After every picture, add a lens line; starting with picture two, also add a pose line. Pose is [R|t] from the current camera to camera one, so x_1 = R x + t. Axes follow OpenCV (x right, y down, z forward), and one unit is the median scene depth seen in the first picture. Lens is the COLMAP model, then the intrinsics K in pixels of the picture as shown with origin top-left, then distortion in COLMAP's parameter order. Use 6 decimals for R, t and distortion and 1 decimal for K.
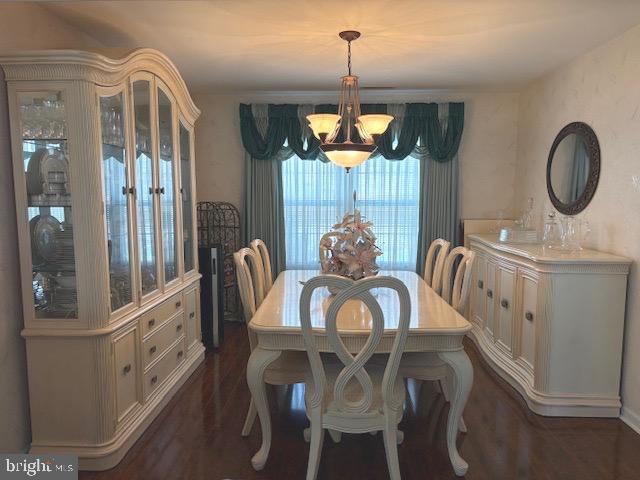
lens RADIAL K [[487.0, 0, 319.2], [0, 487.0, 240.6], [0, 0, 1]] dist [0.041060, -0.035898]
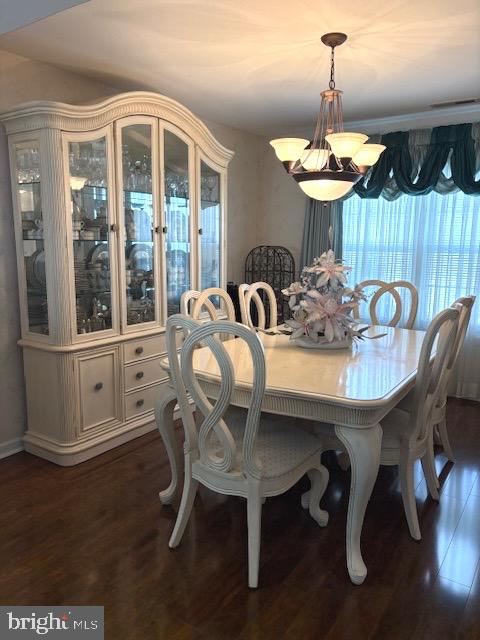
lens RADIAL K [[487.0, 0, 237.1], [0, 487.0, 322.8], [0, 0, 1]] dist [0.041060, -0.035898]
pose [[0.852457, 0.094701, -0.514148, 0.430492], [-0.063113, 0.994906, 0.078612, 0.005435], [0.518973, -0.034564, 0.854091, 0.197845]]
